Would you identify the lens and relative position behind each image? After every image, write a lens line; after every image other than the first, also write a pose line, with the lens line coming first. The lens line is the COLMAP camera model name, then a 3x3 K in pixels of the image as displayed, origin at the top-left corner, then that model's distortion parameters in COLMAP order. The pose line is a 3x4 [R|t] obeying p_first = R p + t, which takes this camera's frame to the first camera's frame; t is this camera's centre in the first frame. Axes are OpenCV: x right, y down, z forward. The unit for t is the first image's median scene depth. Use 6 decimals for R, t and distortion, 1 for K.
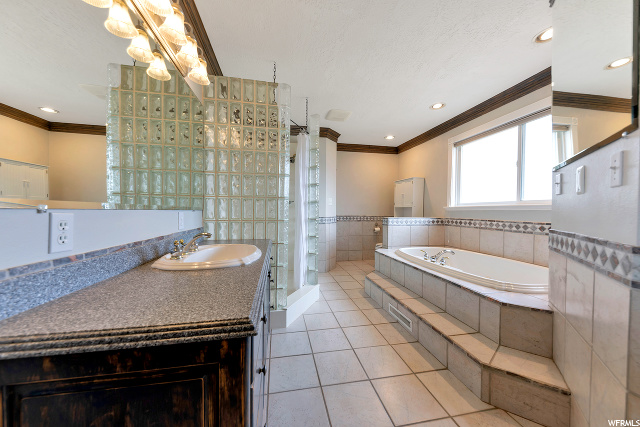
lens RADIAL K [[221.3, 0, 319.9], [0, 221.3, 214.9], [0, 0, 1]] dist [0.001486, -0.000481]
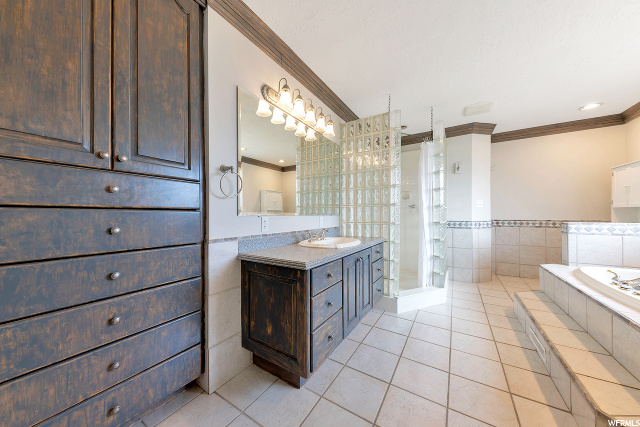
lens RADIAL K [[221.3, 0, 319.8], [0, 221.3, 214.6], [0, 0, 1]] dist [0.001486, -0.000481]
pose [[0.727104, -0.011825, -0.686426, 0.369114], [-0.002269, 0.999805, -0.019628, 0.003663], [0.686524, 0.015829, 0.726935, -0.154129]]
